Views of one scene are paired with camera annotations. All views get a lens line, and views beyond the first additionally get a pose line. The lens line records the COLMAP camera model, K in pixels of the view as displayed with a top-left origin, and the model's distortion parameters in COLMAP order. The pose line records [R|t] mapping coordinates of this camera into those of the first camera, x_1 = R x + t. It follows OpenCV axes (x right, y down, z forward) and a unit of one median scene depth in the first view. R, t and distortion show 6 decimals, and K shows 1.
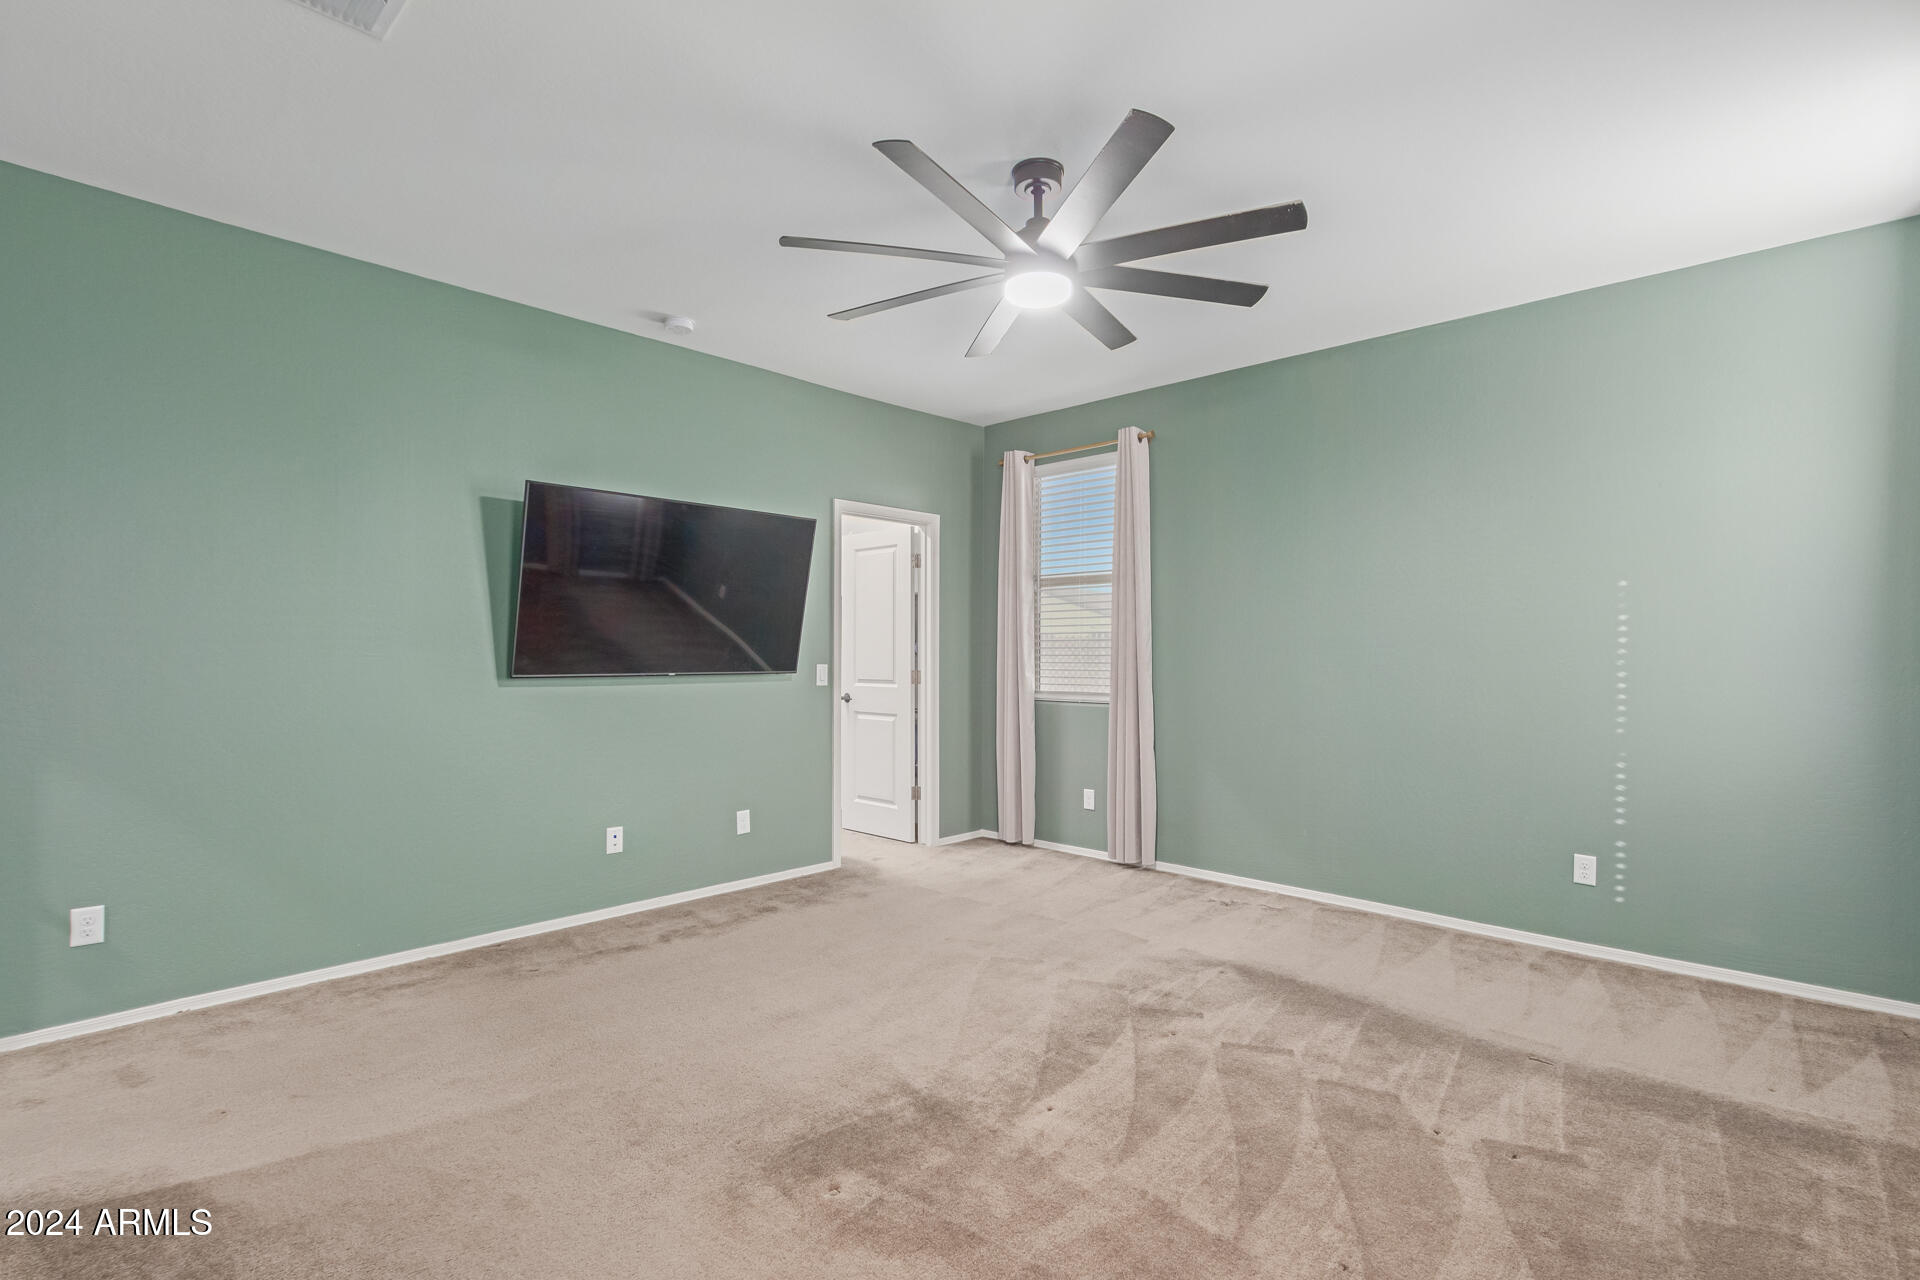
lens RADIAL K [[912.1, 0, 960.0], [0, 912.1, 640.0], [0, 0, 1]] dist [0.001125, 0.000260]
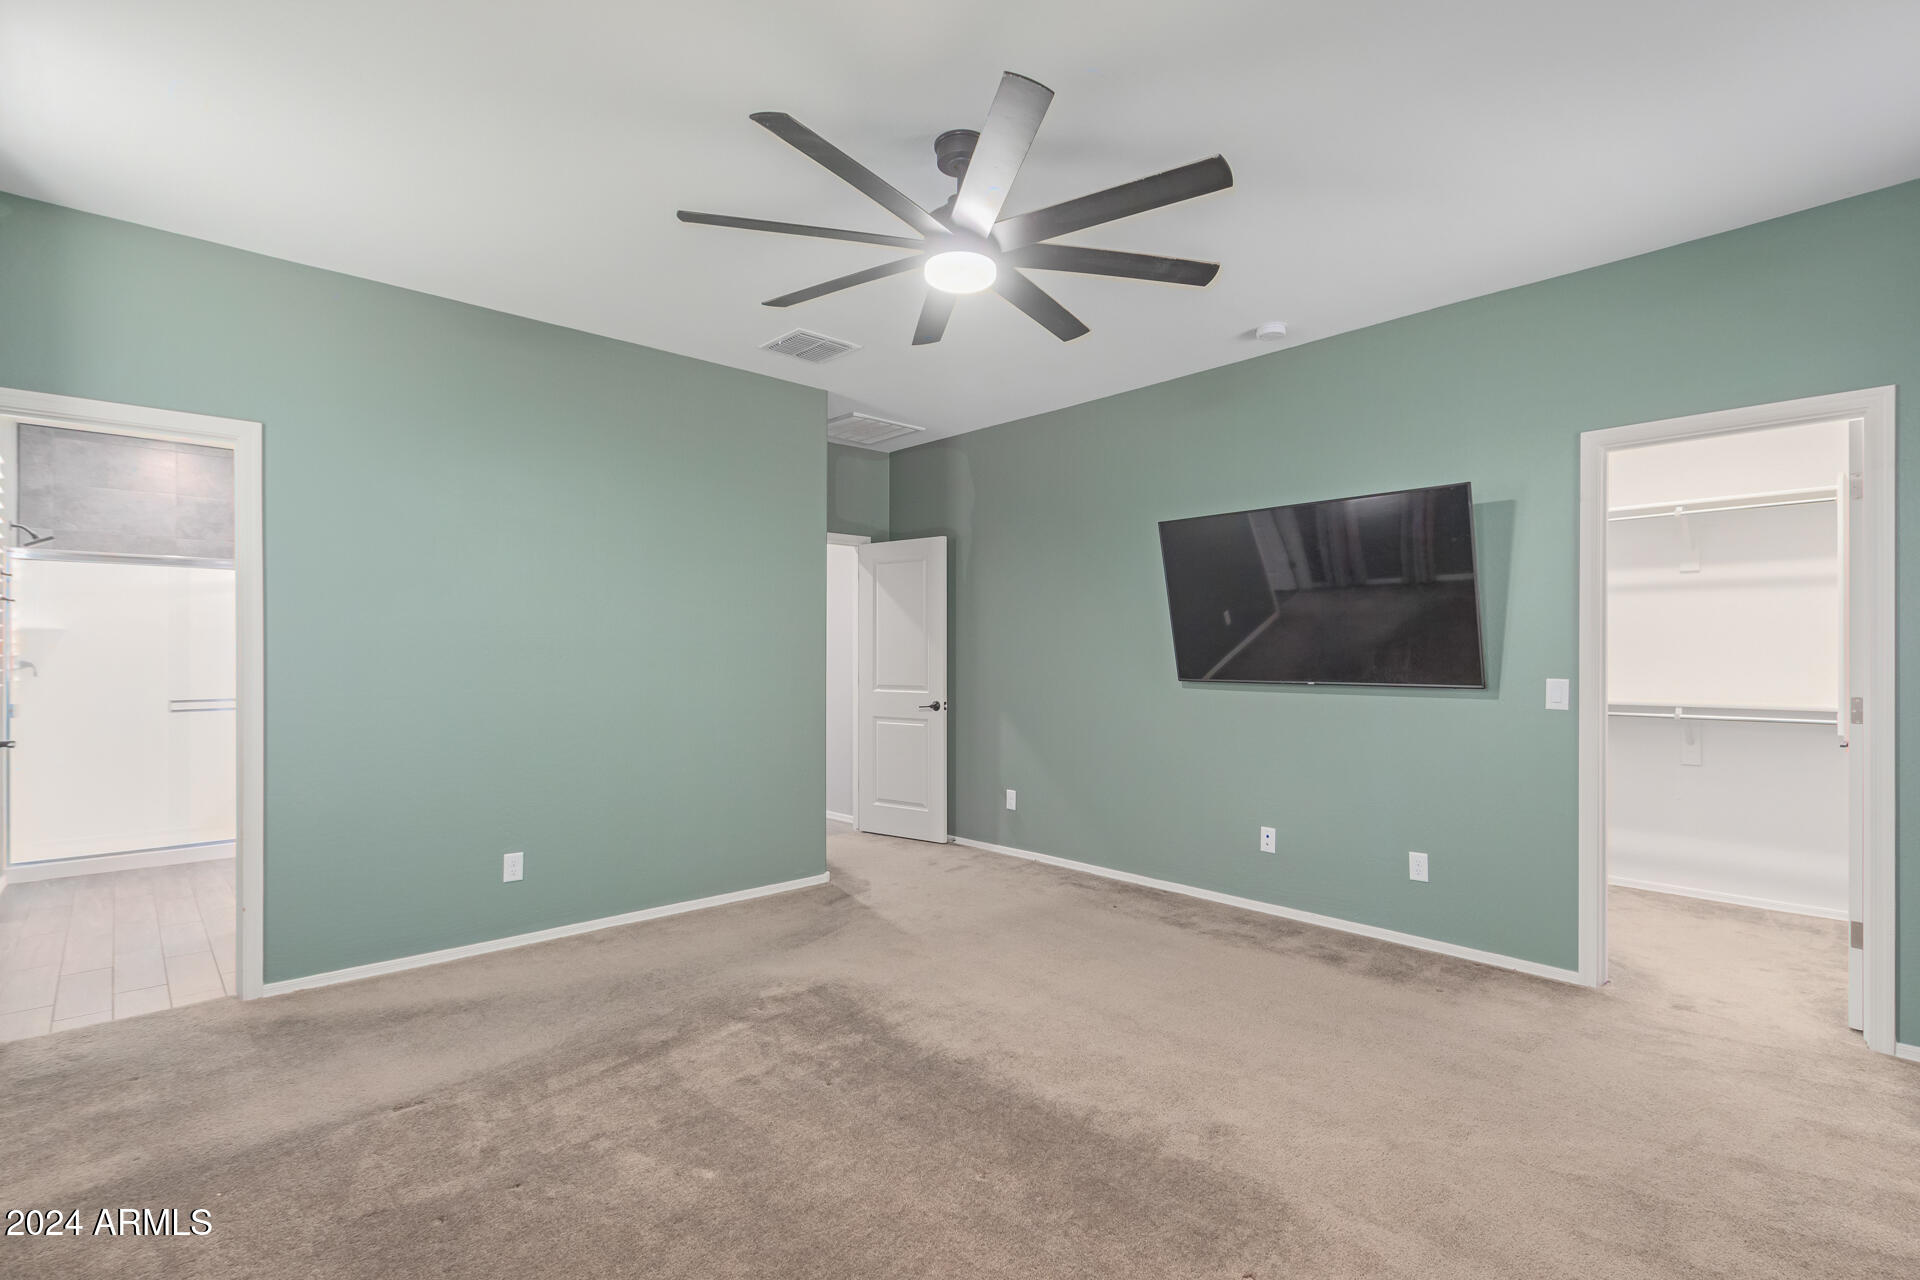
lens RADIAL K [[867.1, 0, 960.0], [0, 867.1, 640.0], [0, 0, 1]] dist [0.001383, 0.000125]
pose [[-0.045766, -0.024831, -0.998644, 0.670693], [0.004765, 0.999674, -0.025075, 0.014080], [0.998941, -0.005906, -0.045633, 0.726473]]
